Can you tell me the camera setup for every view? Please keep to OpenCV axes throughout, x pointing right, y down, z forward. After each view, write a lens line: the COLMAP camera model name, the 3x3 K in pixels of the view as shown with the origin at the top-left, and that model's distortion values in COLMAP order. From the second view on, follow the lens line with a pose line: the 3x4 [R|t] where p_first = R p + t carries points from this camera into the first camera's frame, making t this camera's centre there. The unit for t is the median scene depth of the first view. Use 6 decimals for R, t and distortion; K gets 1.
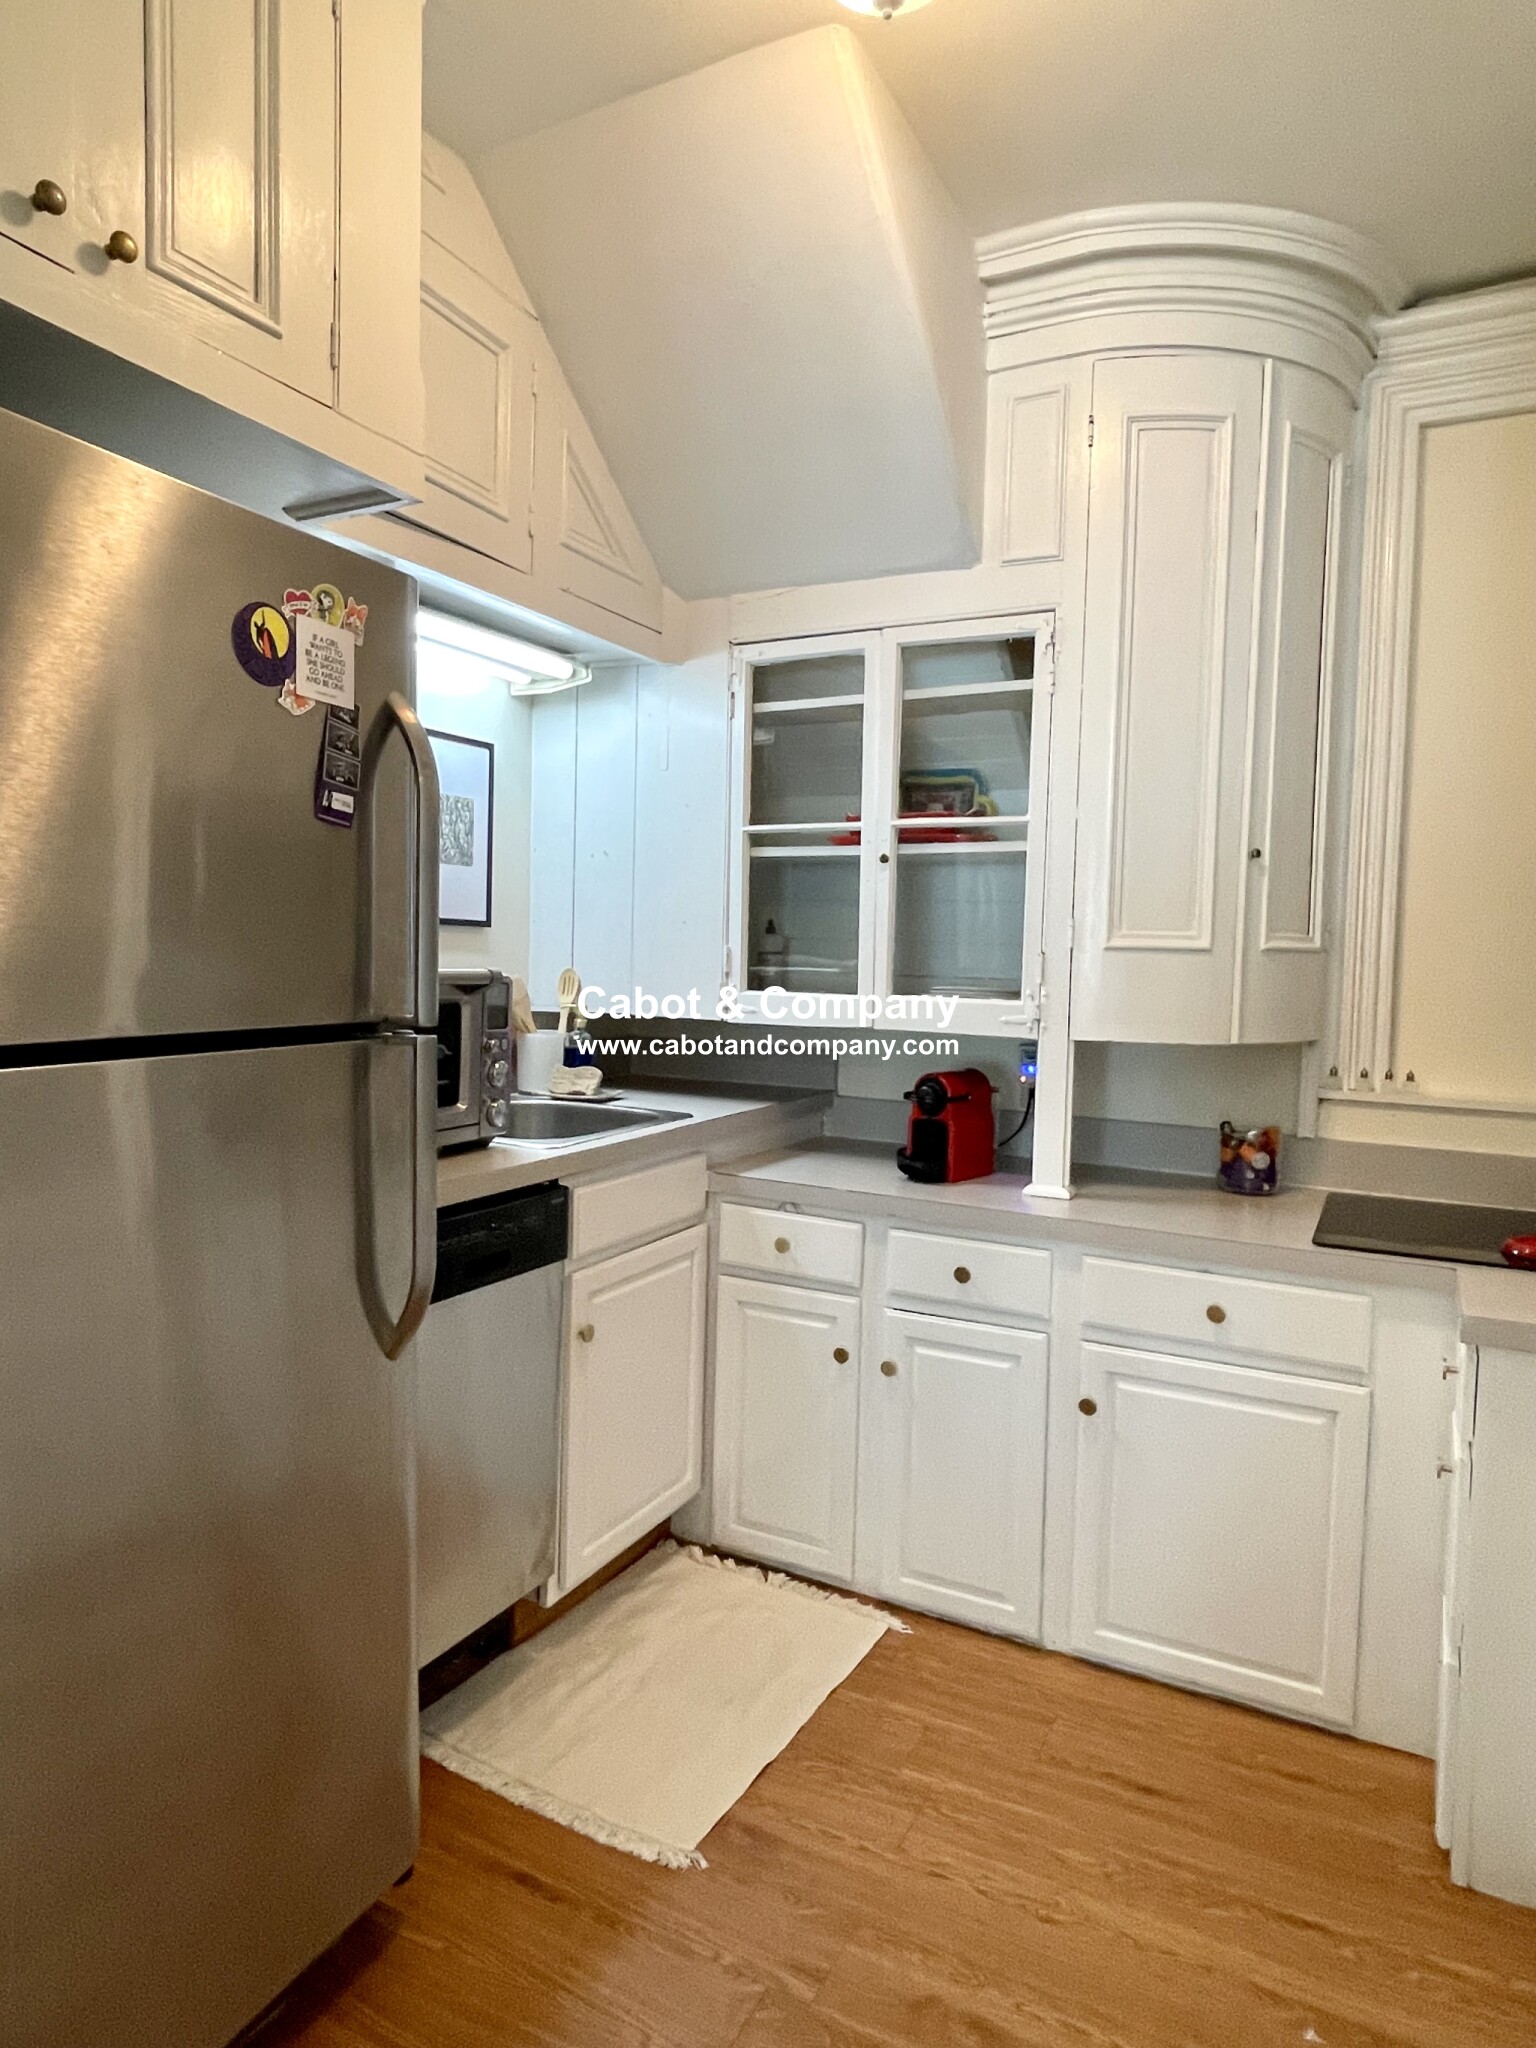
lens RADIAL K [[1252.9, 0, 768.0], [0, 1252.9, 1024.0], [0, 0, 1]] dist [-0.018160, 0.017496]
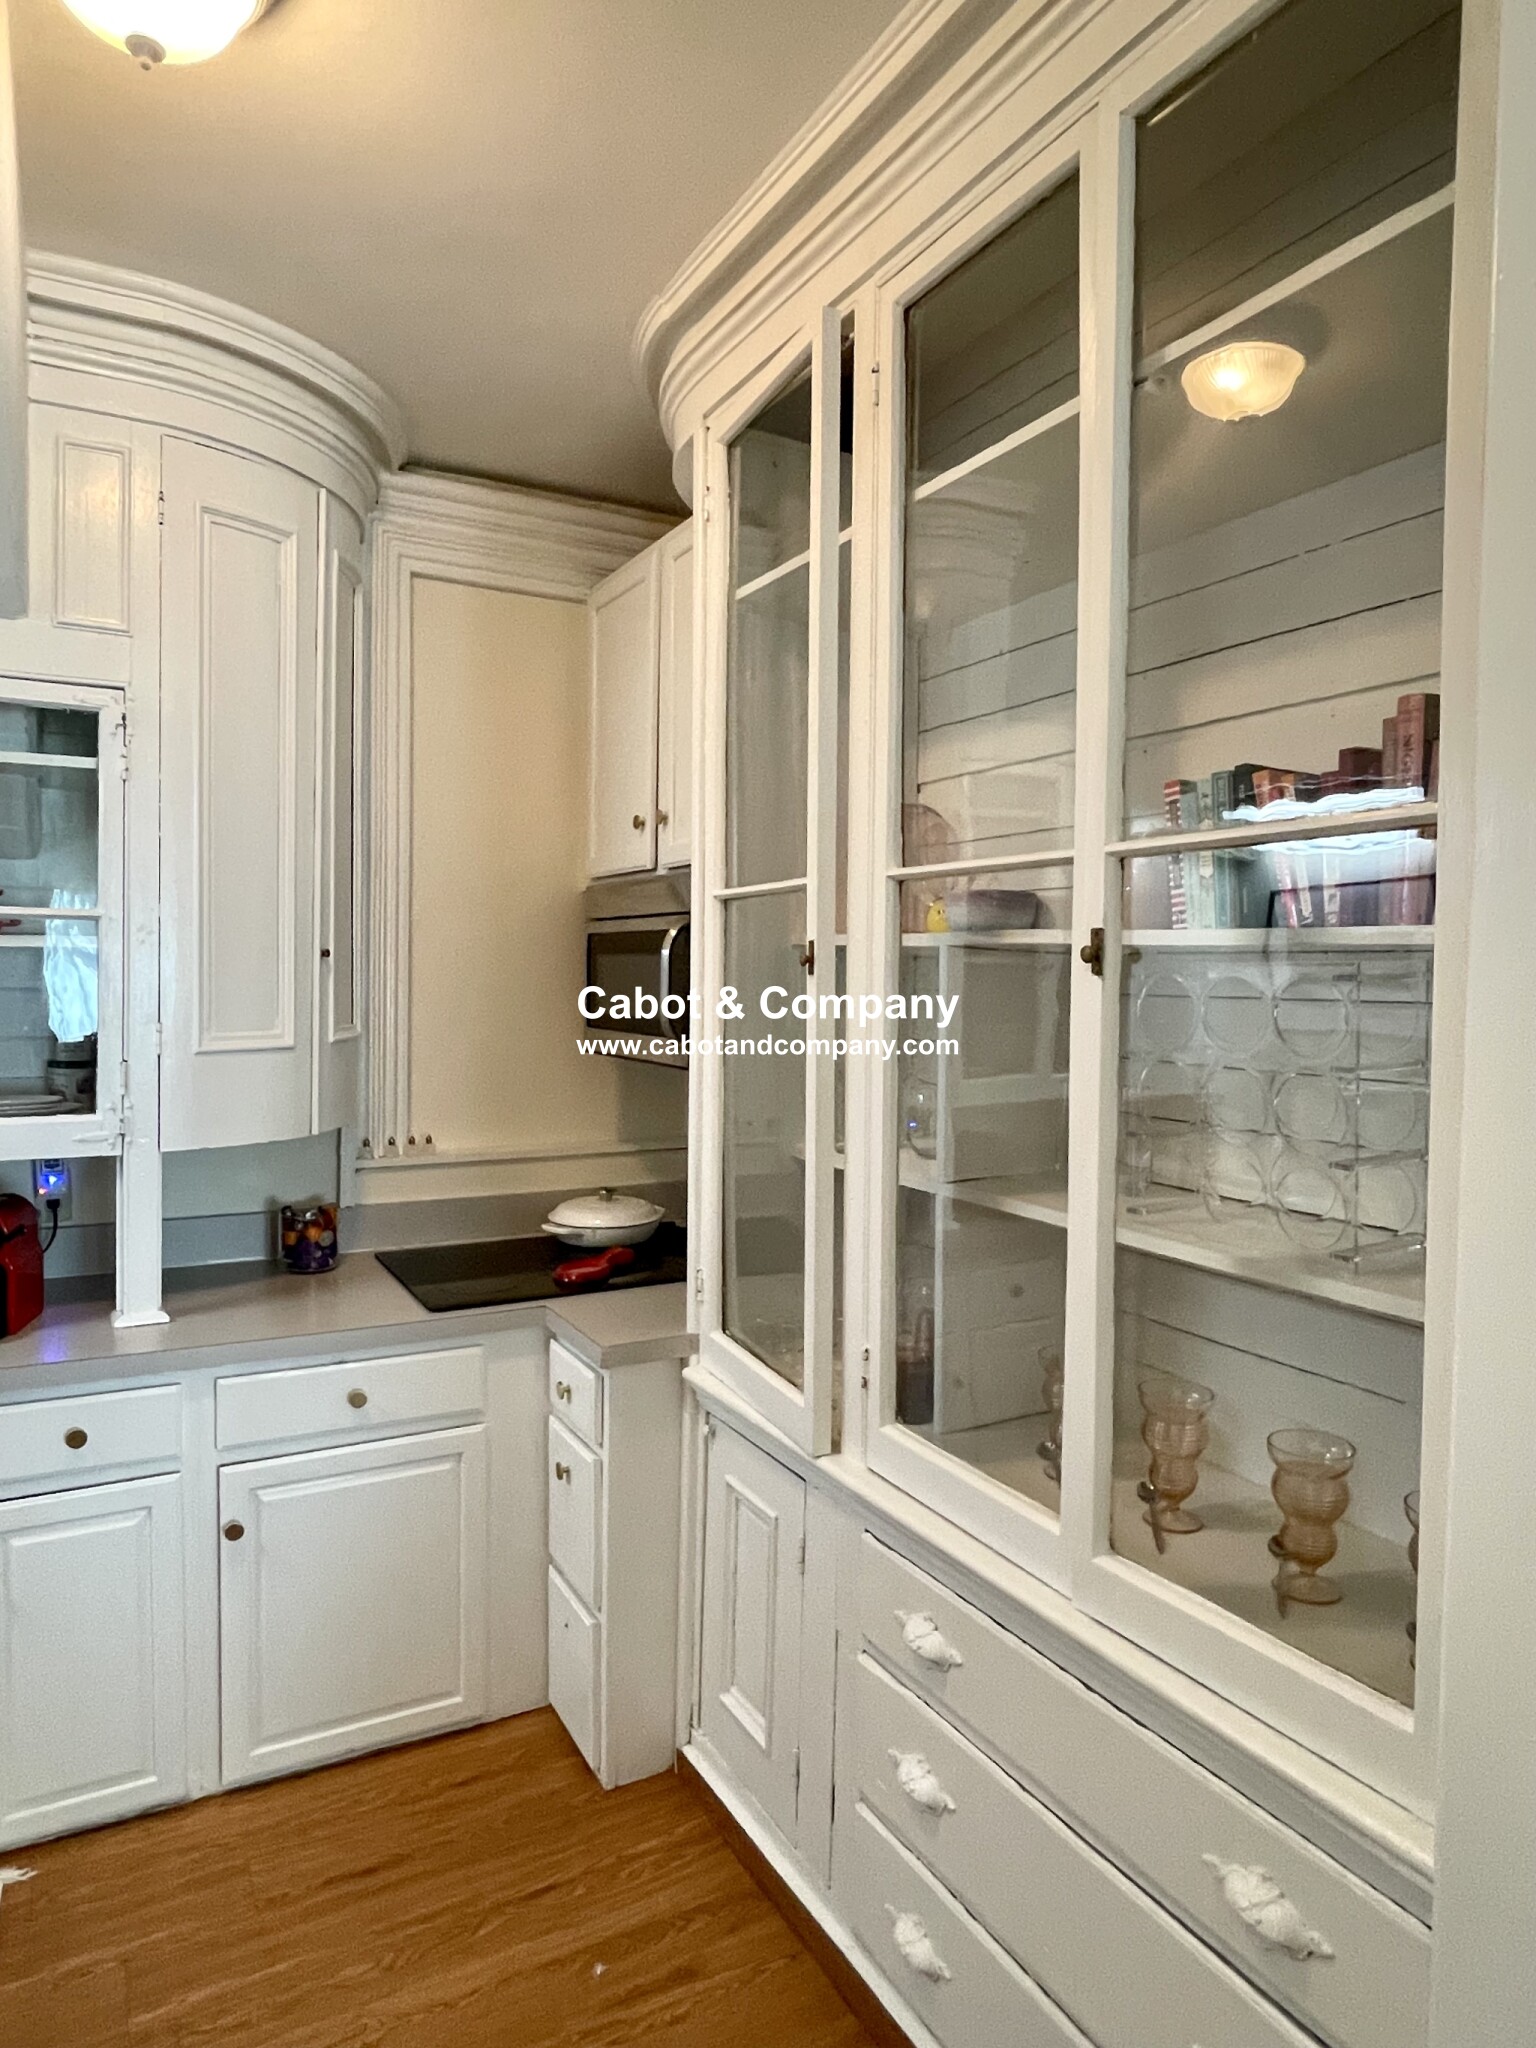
lens RADIAL K [[1244.6, 0, 768.0], [0, 1244.6, 1024.0], [0, 0, 1]] dist [-0.003496, -0.005798]
pose [[0.560908, -0.052241, 0.826228, -0.273197], [0.046463, 0.998421, 0.031585, -0.093314], [-0.826573, 0.020673, 0.562449, 0.102313]]
